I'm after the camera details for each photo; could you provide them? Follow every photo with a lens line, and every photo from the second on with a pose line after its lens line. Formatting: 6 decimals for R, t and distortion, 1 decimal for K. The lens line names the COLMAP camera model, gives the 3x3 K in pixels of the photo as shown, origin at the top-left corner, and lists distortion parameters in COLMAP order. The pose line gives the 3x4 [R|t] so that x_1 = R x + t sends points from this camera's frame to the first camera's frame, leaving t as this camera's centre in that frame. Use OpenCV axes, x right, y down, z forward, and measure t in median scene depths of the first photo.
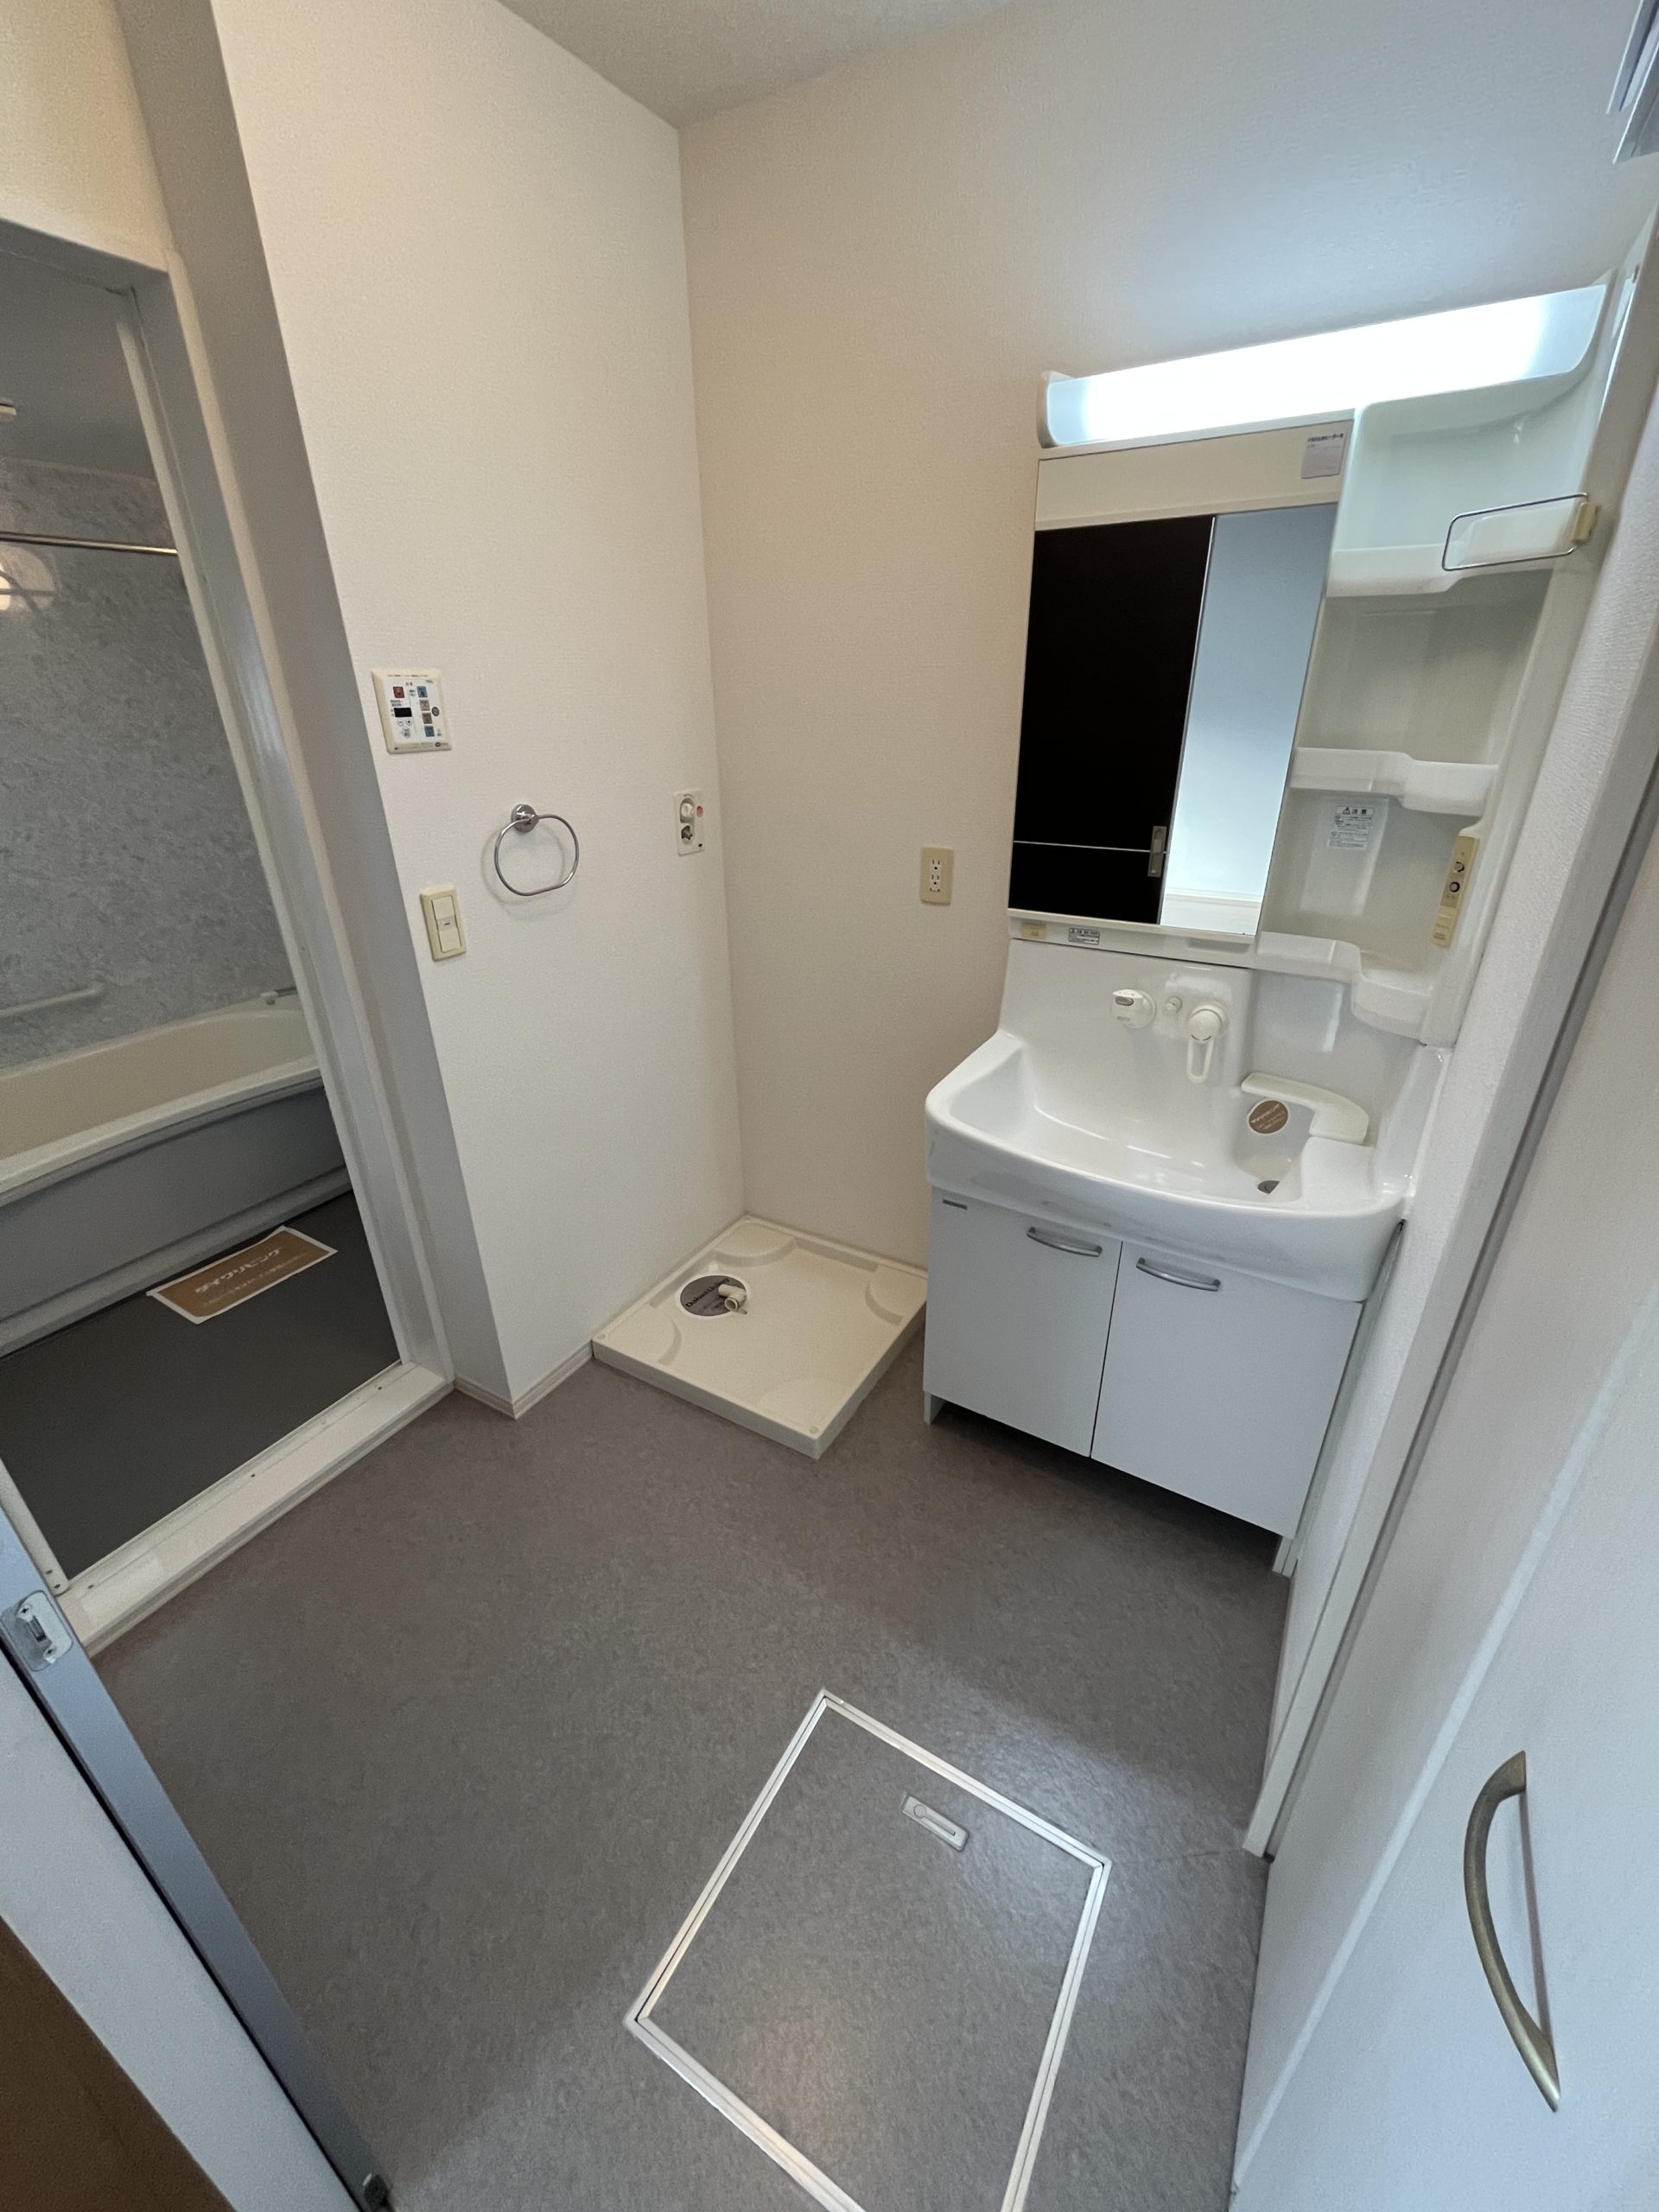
lens RADIAL K [[897.4, 0, 829.5], [0, 897.4, 1104.8], [0, 0, 1]] dist [-0.001404, 0.000550]
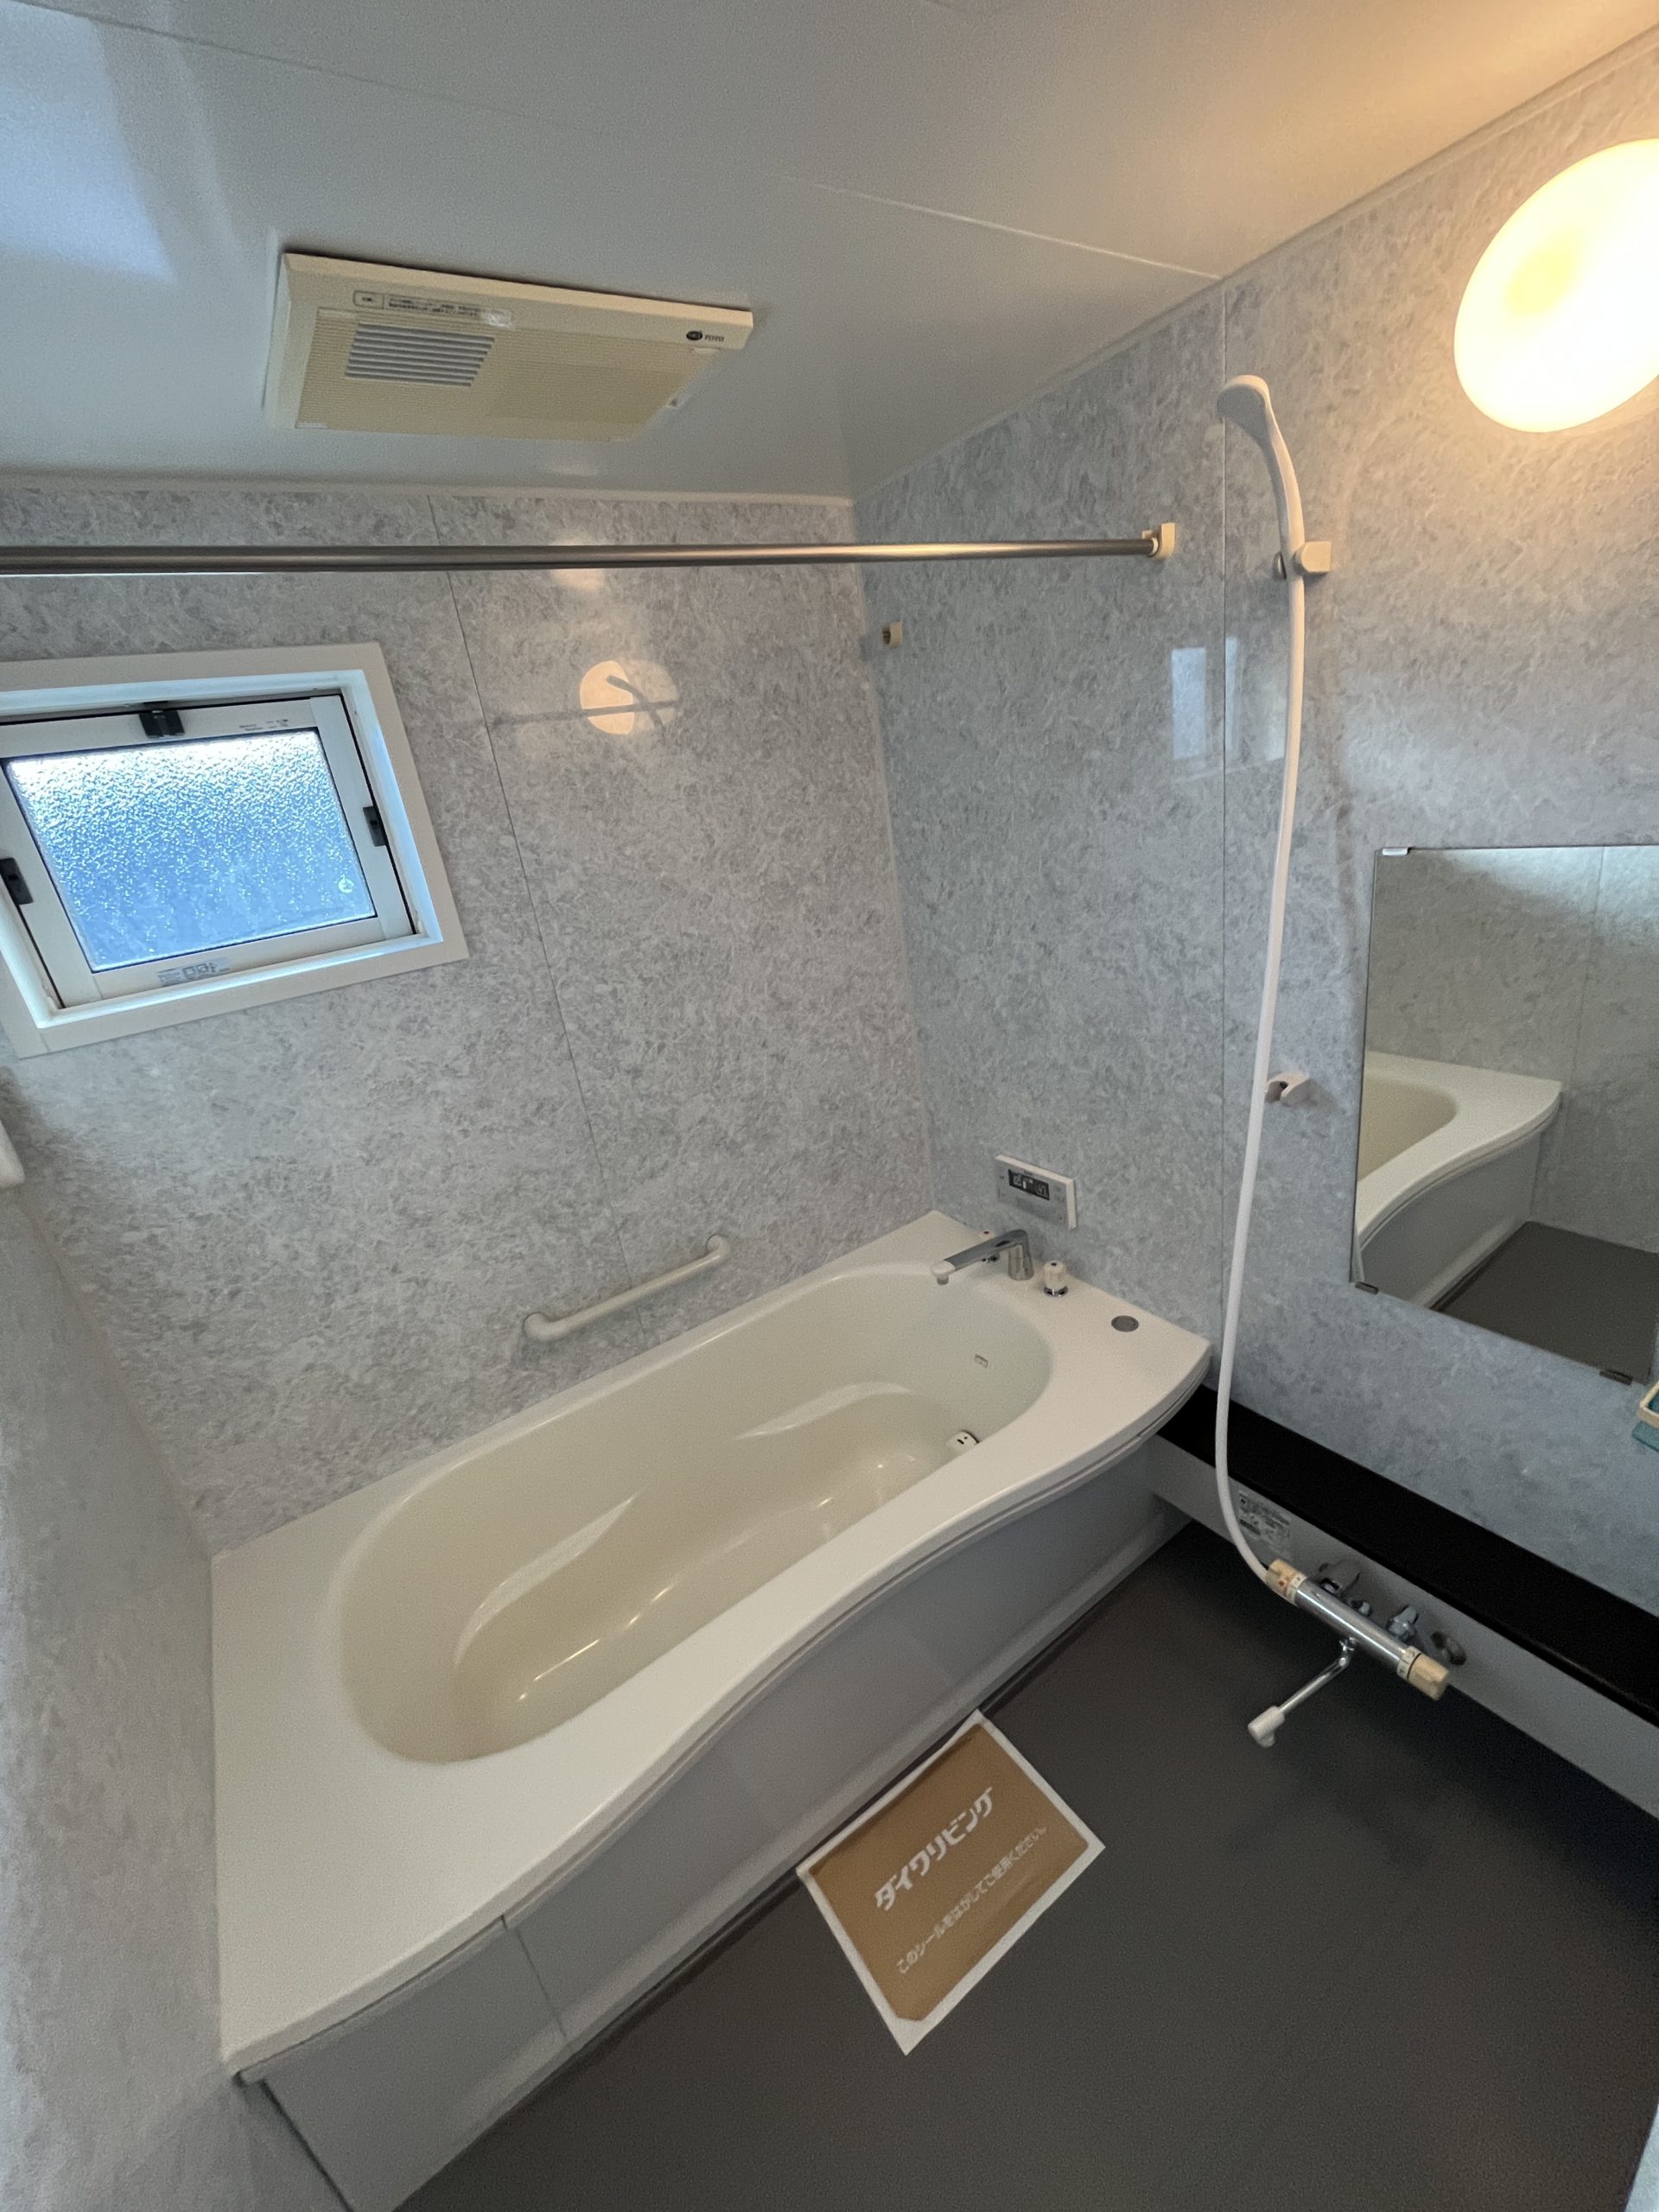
lens RADIAL K [[897.4, 0, 831.0], [0, 897.4, 1117.3], [0, 0, 1]] dist [-0.001404, 0.000550]
pose [[0.900444, 0.039621, -0.433163, -0.468553], [-0.054101, 0.998312, -0.021148, -0.233595], [0.431594, 0.042477, 0.901067, 0.432273]]
